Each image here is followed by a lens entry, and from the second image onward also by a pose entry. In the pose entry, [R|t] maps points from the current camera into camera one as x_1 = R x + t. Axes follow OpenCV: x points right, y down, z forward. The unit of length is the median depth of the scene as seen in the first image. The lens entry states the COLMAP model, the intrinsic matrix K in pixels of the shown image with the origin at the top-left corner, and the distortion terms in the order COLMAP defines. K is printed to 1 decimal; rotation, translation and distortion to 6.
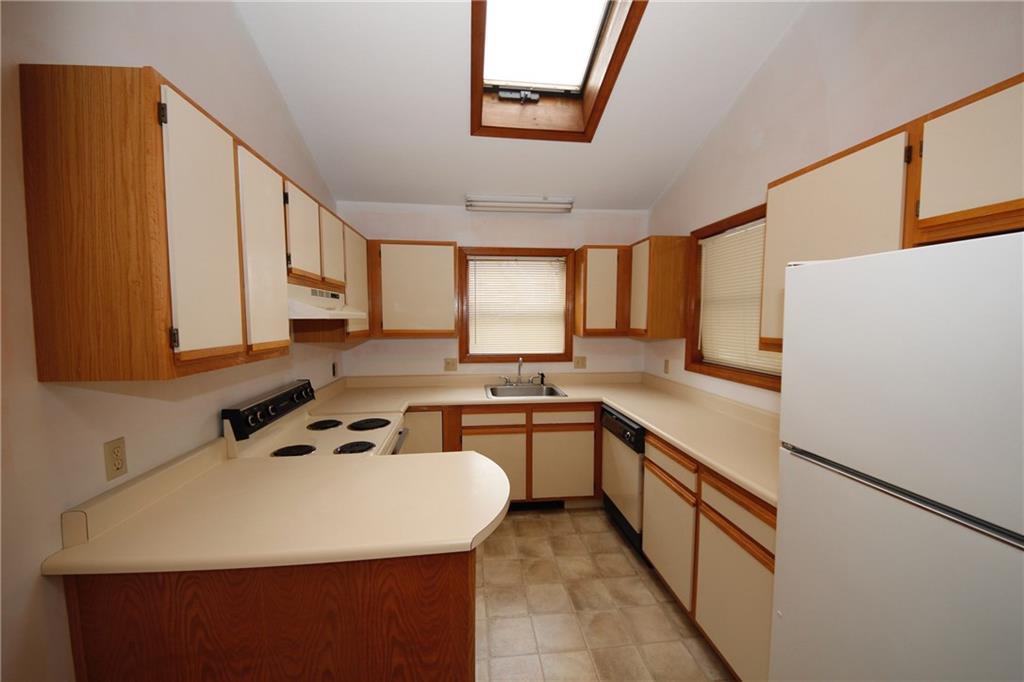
lens RADIAL K [[381.0, 0, 507.7], [0, 381.0, 342.9], [0, 0, 1]] dist [0.041549, -0.027869]
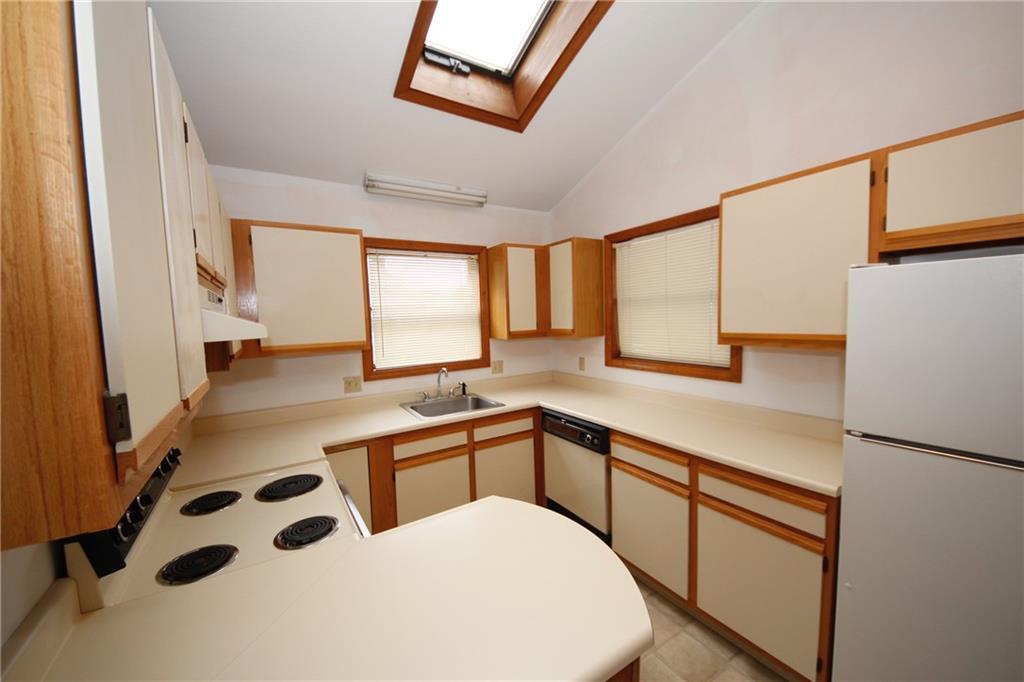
lens RADIAL K [[380.4, 0, 509.7], [0, 380.4, 342.8], [0, 0, 1]] dist [0.042519, -0.027542]
pose [[0.900509, -0.061791, 0.430424, -0.227753], [0.062163, 0.997979, 0.013214, -0.023548], [-0.430371, 0.014857, 0.902530, 0.162248]]
